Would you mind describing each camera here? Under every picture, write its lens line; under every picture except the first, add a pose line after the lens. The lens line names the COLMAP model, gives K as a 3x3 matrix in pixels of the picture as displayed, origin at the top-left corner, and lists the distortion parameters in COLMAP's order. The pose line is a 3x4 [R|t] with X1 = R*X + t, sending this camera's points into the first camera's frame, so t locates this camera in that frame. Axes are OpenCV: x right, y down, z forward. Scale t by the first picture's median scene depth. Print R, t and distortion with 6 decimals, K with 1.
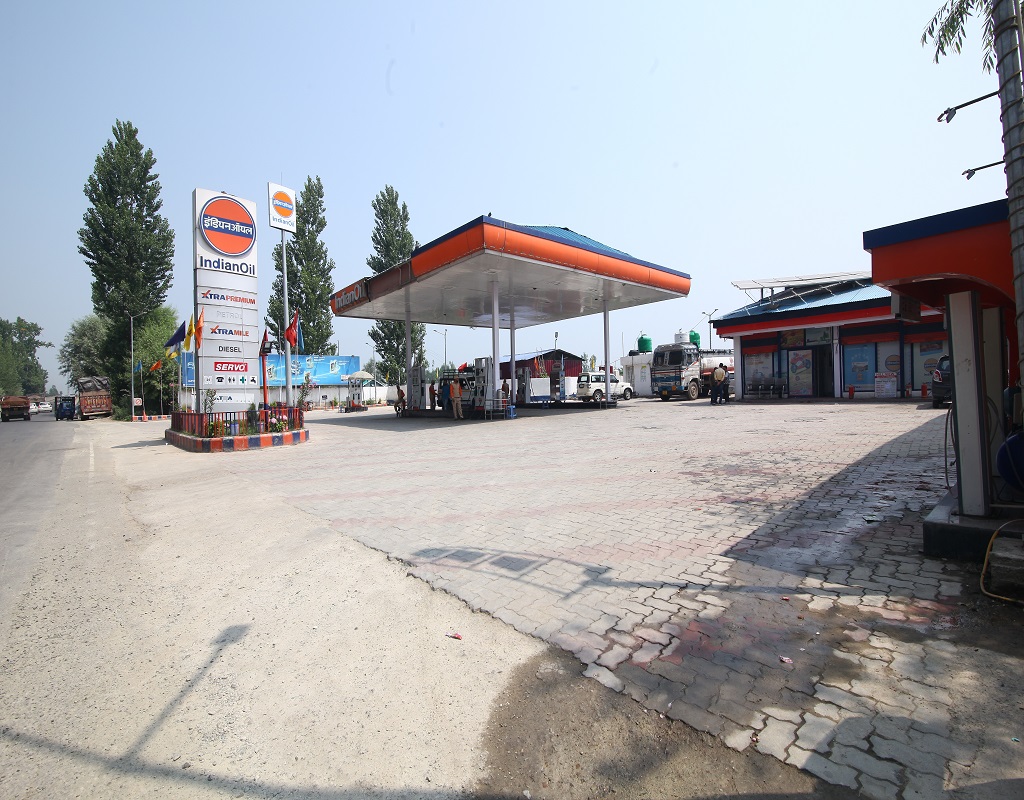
lens RADIAL K [[508.5, 0, 514.7], [0, 508.5, 396.8], [0, 0, 1]] dist [0.002202, -0.000382]
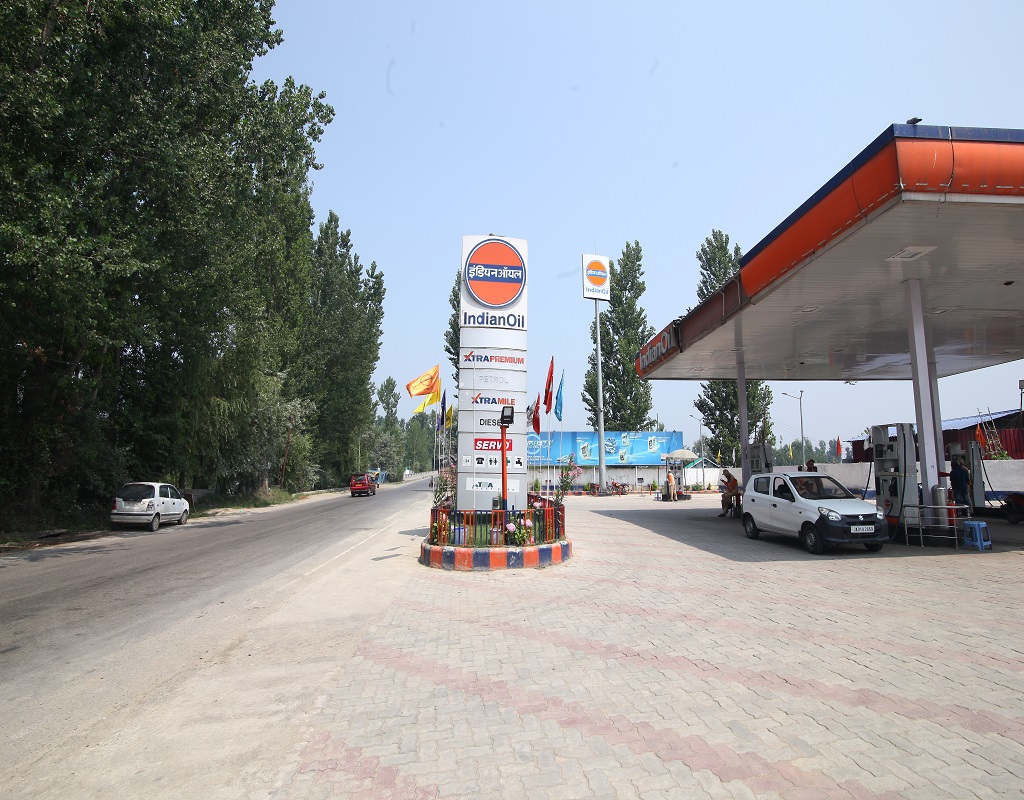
lens RADIAL K [[480.4, 0, 502.3], [0, 480.4, 416.1], [0, 0, 1]] dist [-0.019657, -0.001938]
pose [[0.773362, -0.045091, -0.632359, -0.046665], [-0.029732, 0.993790, -0.107224, -0.014561], [0.633267, 0.101724, 0.767219, 0.265192]]
